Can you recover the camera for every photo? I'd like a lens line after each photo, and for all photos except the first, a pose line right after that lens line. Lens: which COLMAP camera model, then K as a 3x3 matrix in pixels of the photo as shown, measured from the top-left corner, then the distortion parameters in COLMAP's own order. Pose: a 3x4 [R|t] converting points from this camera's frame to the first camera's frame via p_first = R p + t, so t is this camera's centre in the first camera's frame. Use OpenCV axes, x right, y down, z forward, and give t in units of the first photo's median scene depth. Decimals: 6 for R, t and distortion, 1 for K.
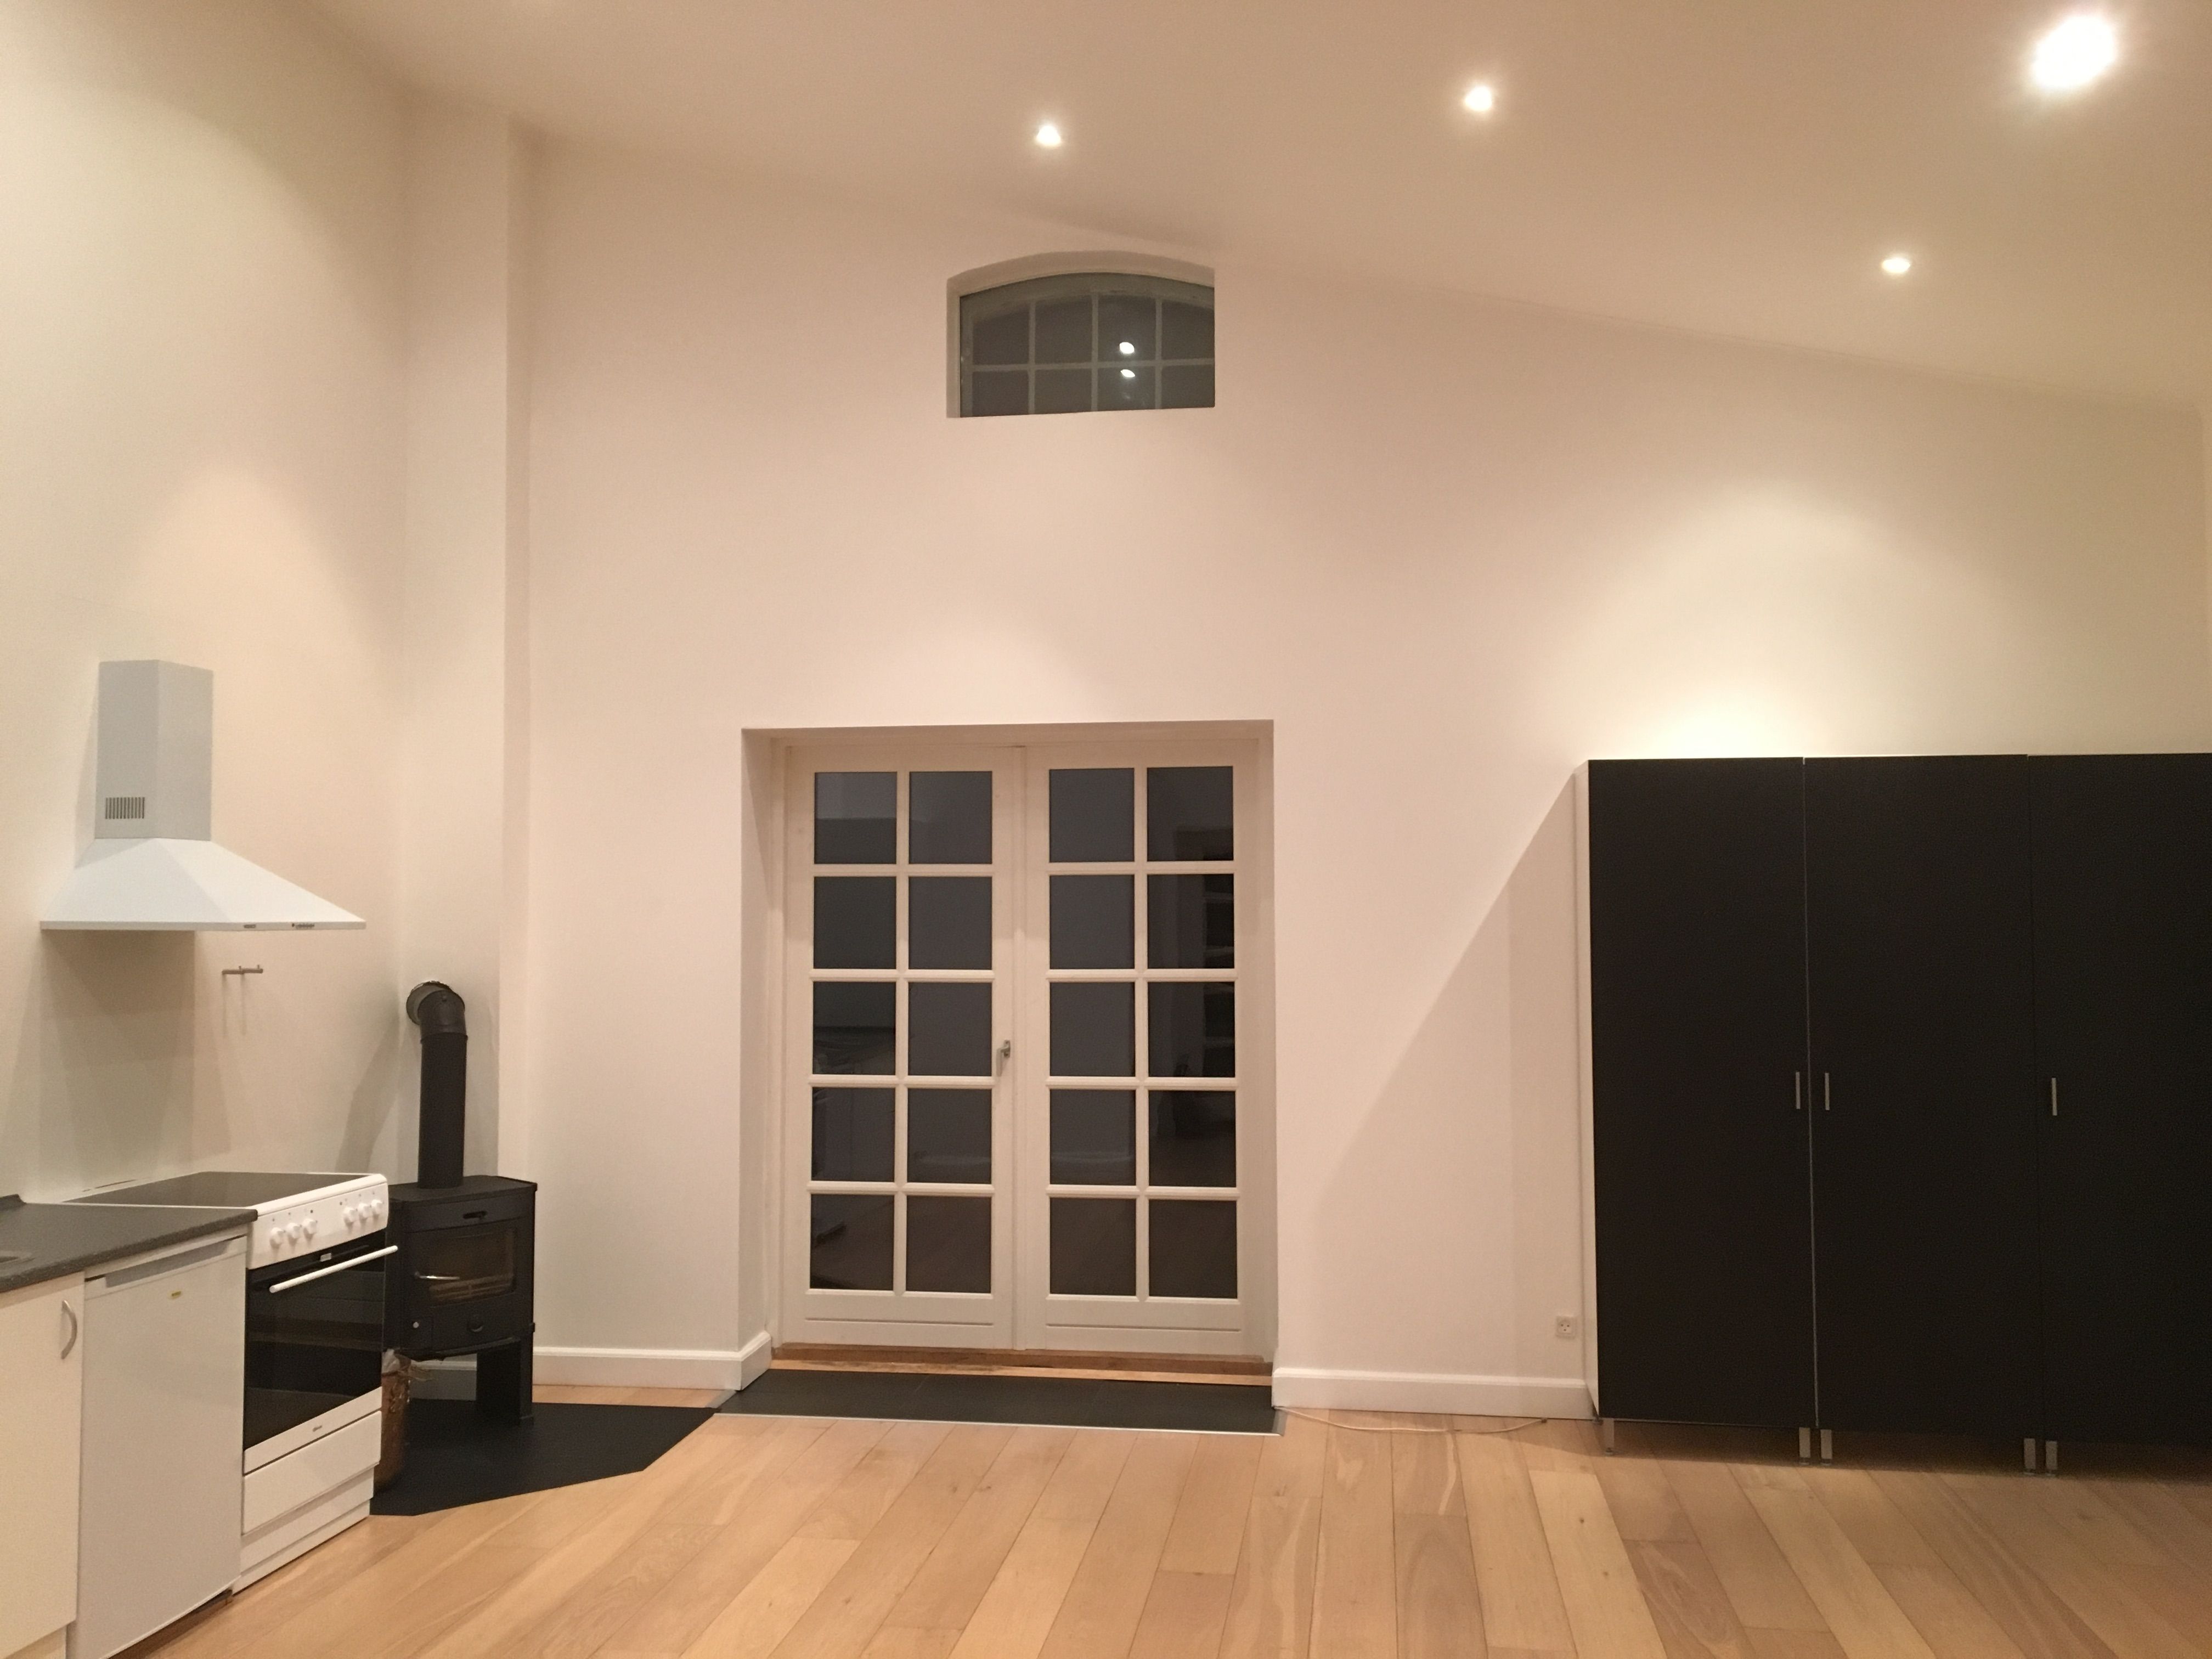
lens RADIAL K [[1848.0, 0, 1099.5], [0, 1848.0, 829.7], [0, 0, 1]] dist [0.094723, -0.116042]
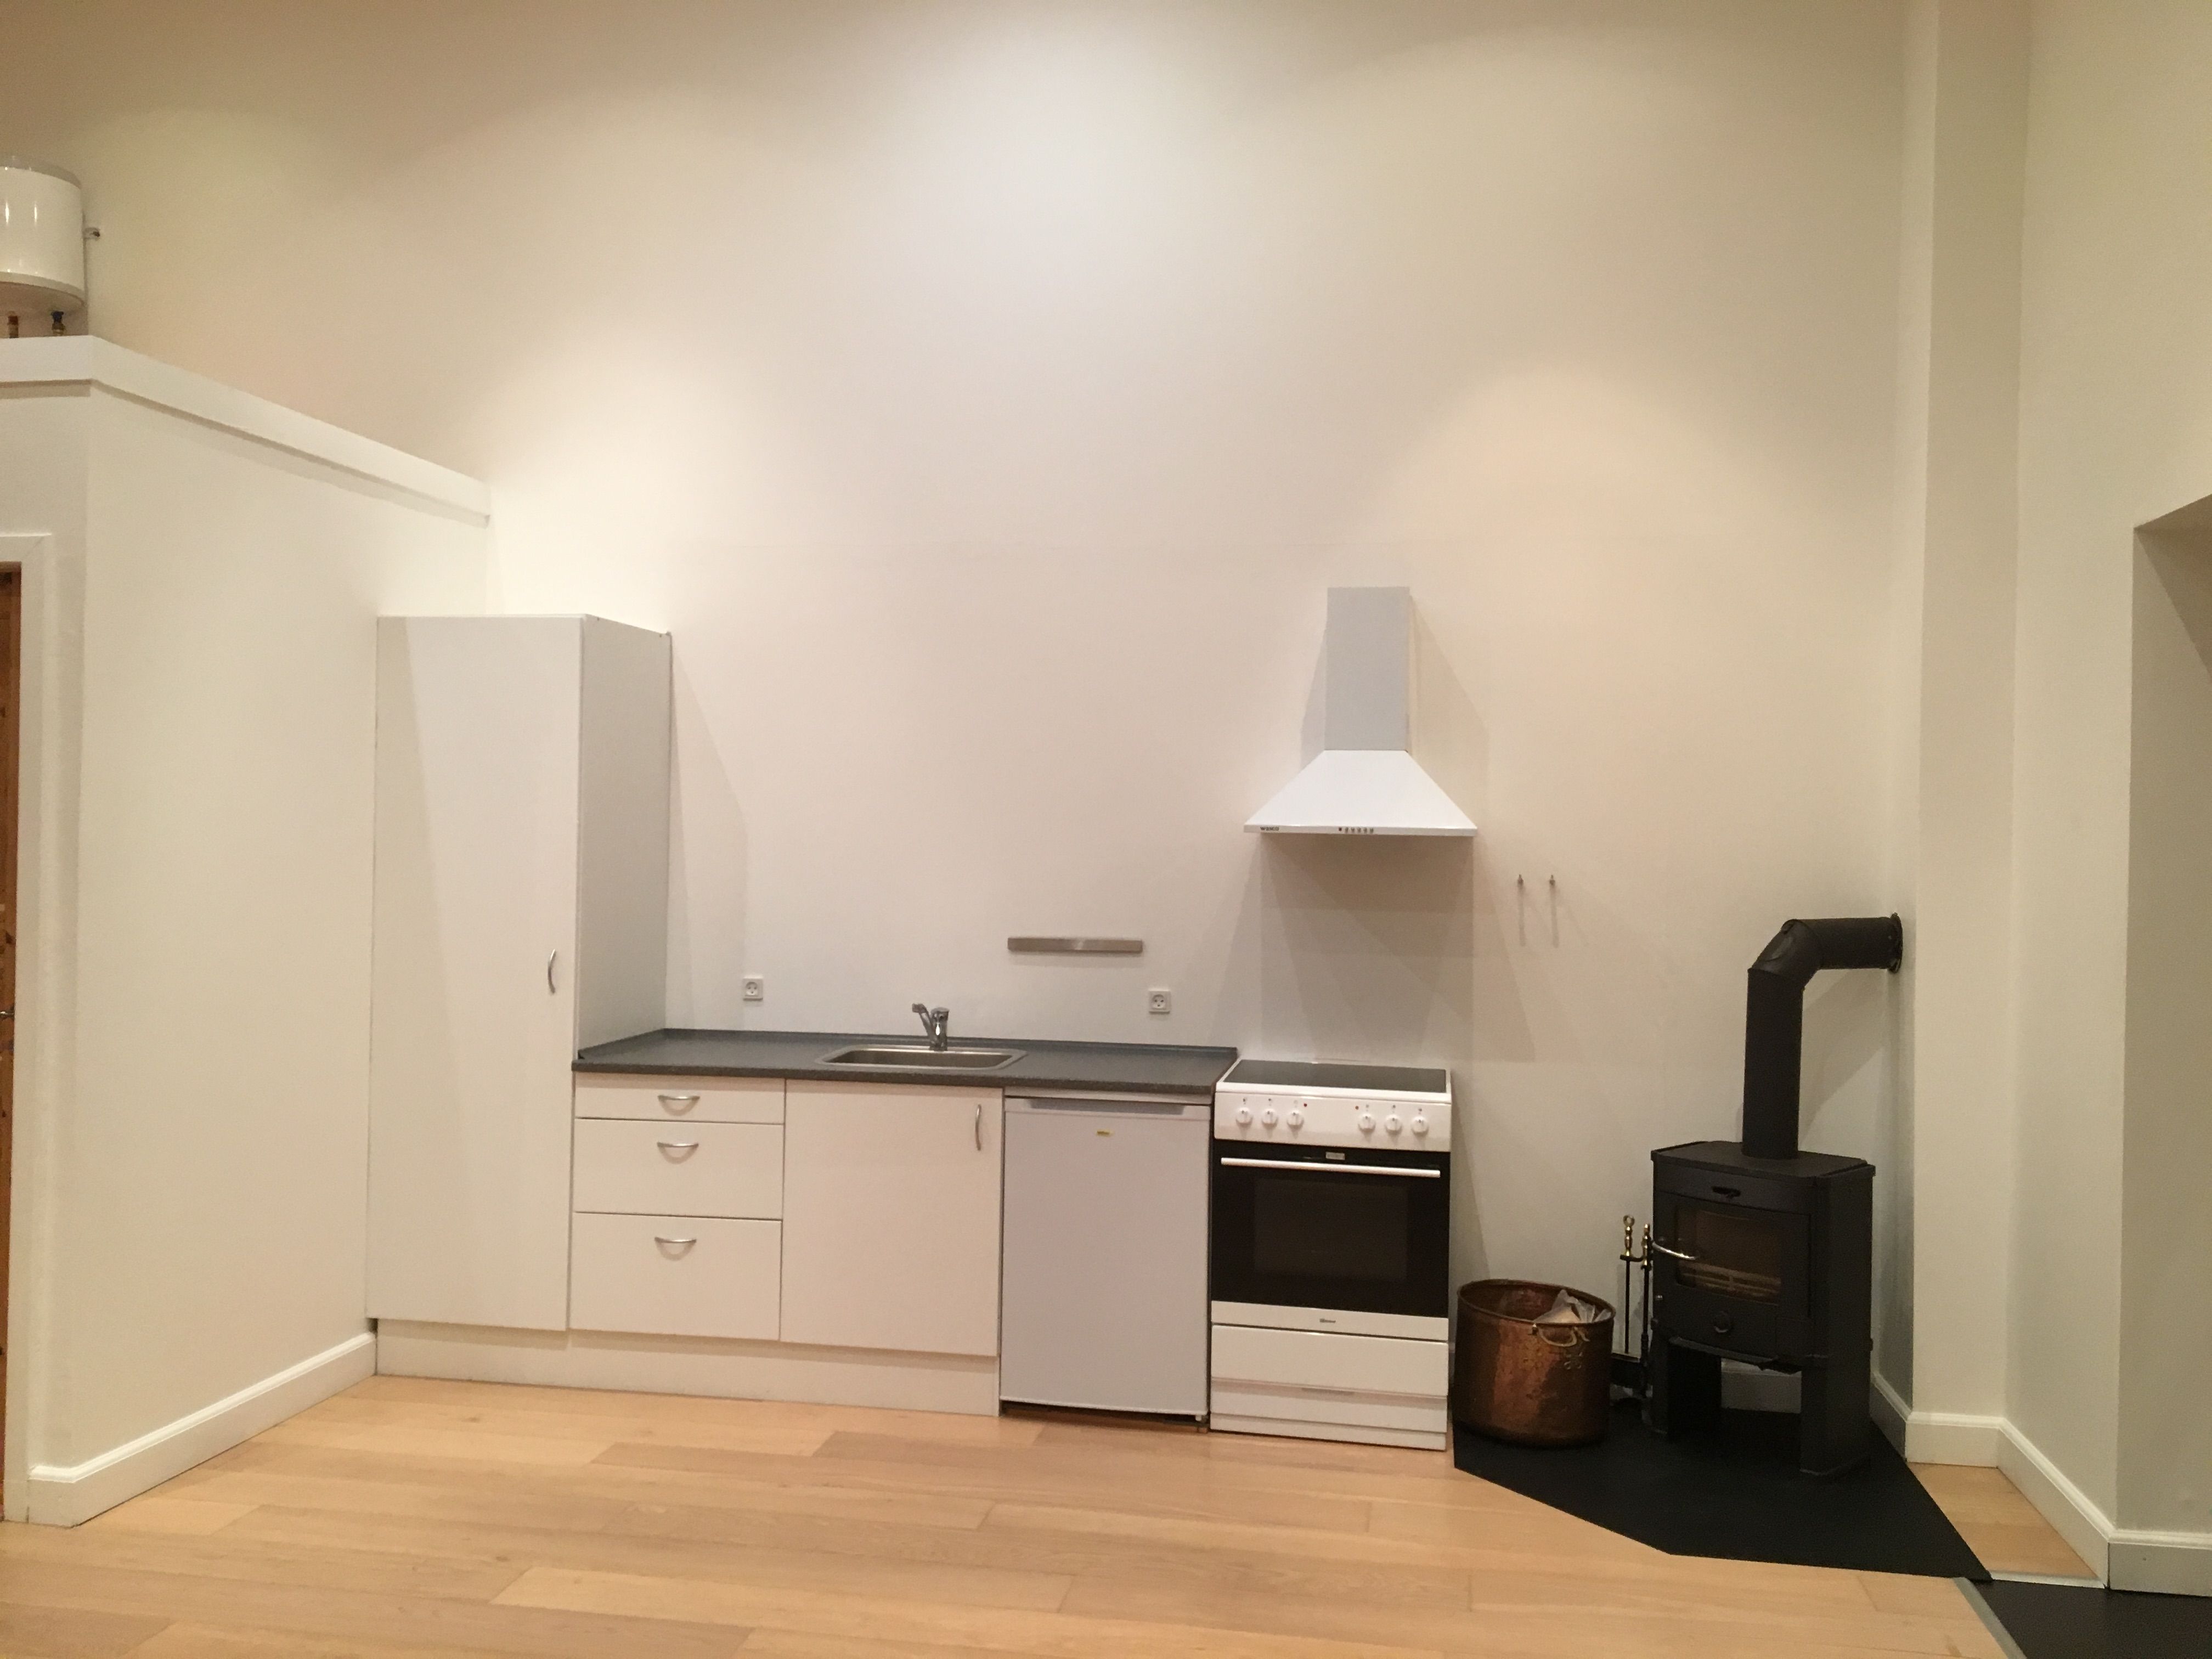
lens RADIAL K [[1848.0, 0, 1093.2], [0, 1848.0, 840.0], [0, 0, 1]] dist [0.094723, -0.116042]
pose [[-0.028691, 0.003730, -0.999581, 0.597855], [0.026366, 0.999648, 0.002974, 0.052390], [0.999241, -0.026270, -0.028780, 0.916933]]
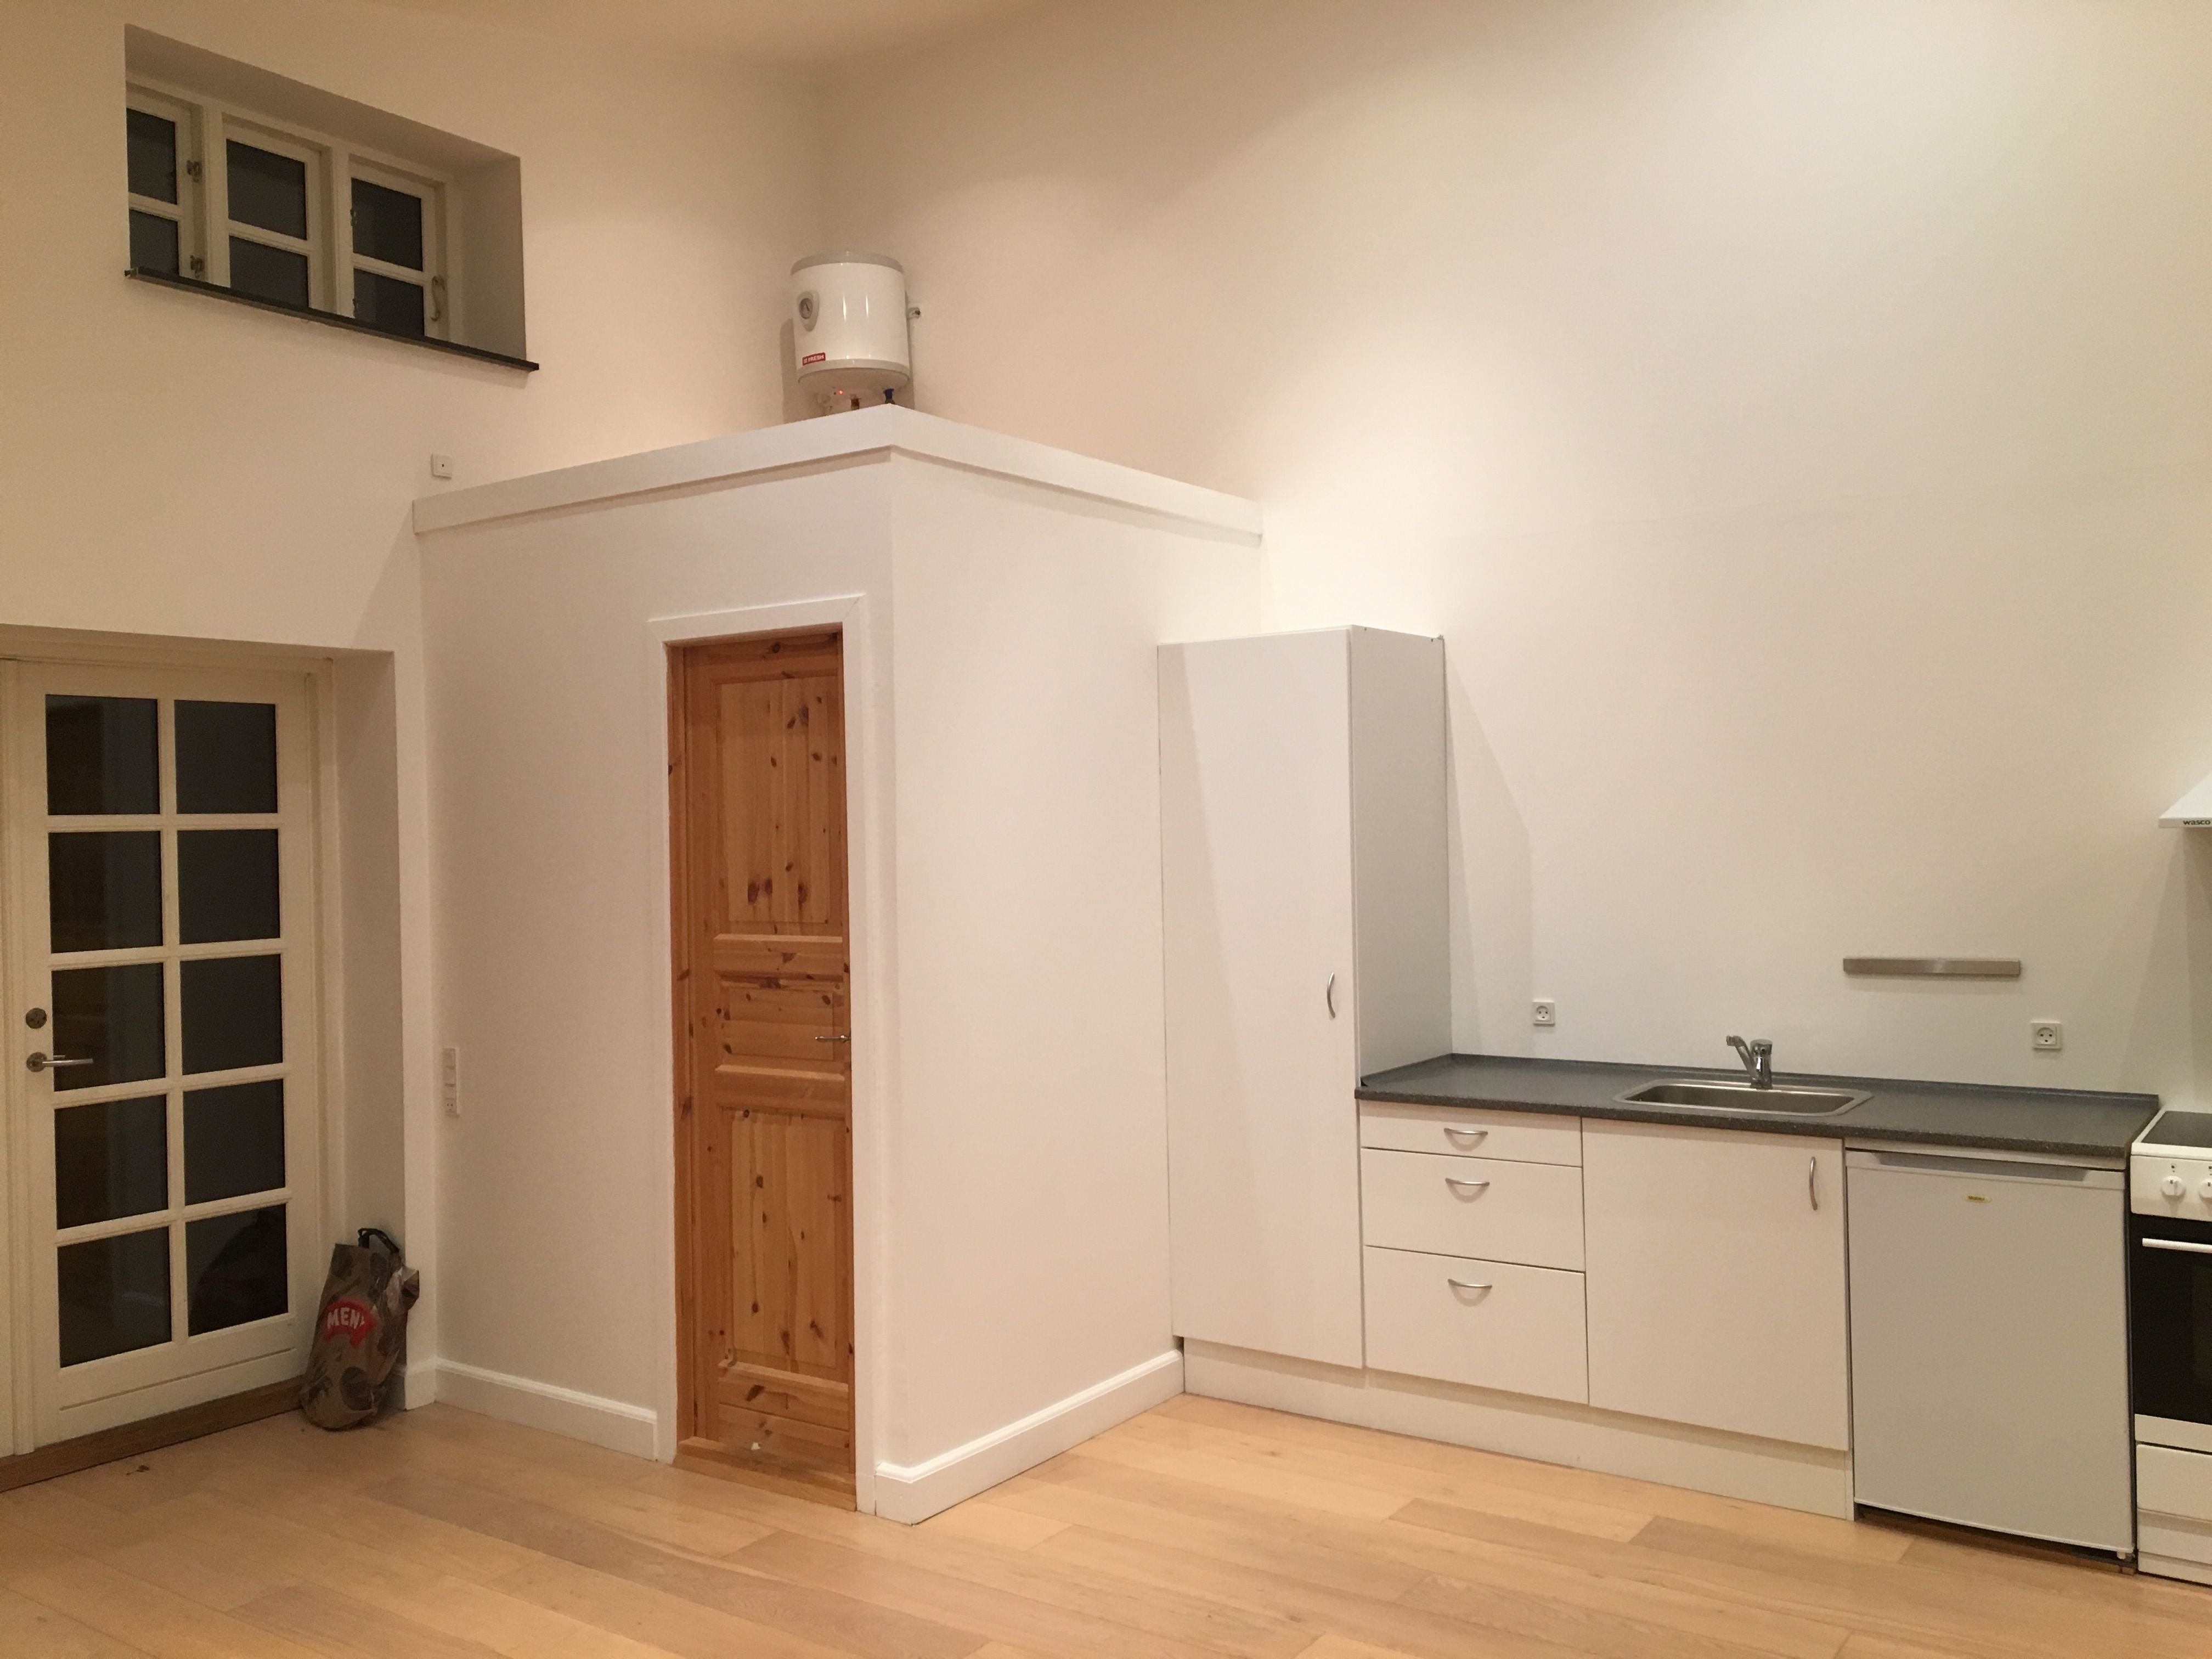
lens RADIAL K [[1848.0, 0, 1099.6], [0, 1848.0, 831.4], [0, 0, 1]] dist [0.094723, -0.116042]
pose [[-0.441868, 0.009010, -0.897035, 0.519139], [0.057667, 0.998167, -0.018380, 0.042745], [0.895225, -0.059851, -0.441577, 0.919405]]
